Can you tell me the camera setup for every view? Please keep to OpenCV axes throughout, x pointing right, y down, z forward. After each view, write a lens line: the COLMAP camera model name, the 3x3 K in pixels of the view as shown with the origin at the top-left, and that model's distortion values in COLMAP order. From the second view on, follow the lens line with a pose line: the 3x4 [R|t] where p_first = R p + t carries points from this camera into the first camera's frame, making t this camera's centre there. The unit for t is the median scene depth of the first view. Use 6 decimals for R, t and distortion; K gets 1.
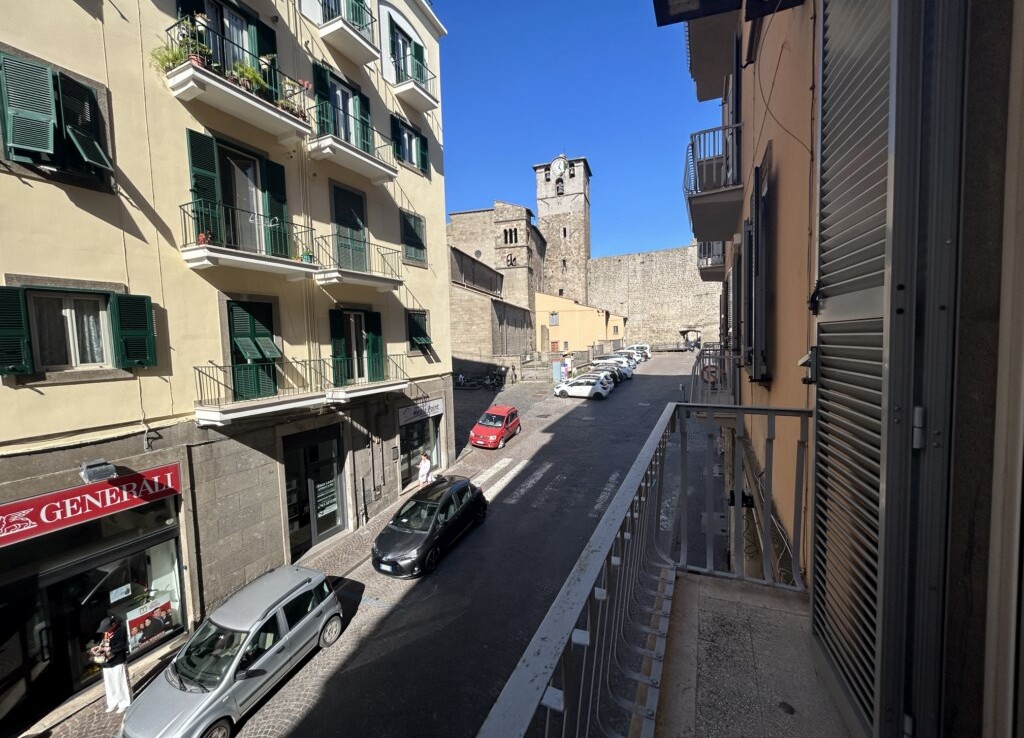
lens RADIAL K [[417.4, 0, 511.6], [0, 417.4, 366.0], [0, 0, 1]] dist [-0.002445, 0.000849]
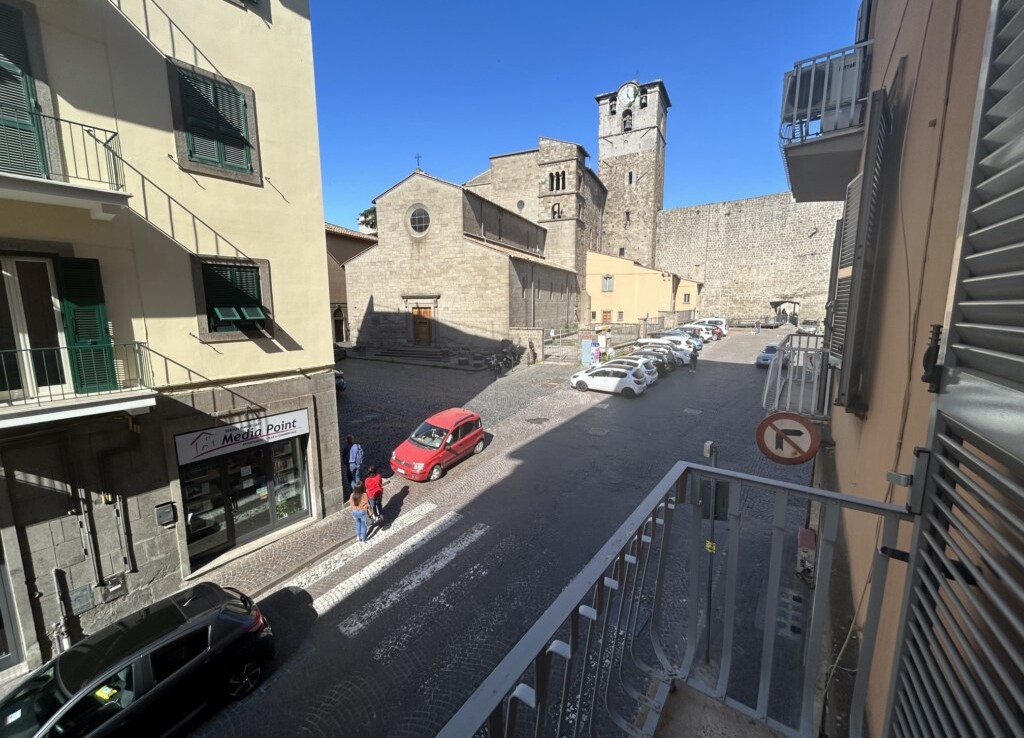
lens RADIAL K [[417.4, 0, 511.6], [0, 417.4, 366.0], [0, 0, 1]] dist [-0.002445, 0.000849]
pose [[0.983411, 0.050754, -0.174148, 0.072556], [-0.036070, 0.995601, 0.086473, -0.015205], [0.177771, -0.078757, 0.980915, 0.145819]]
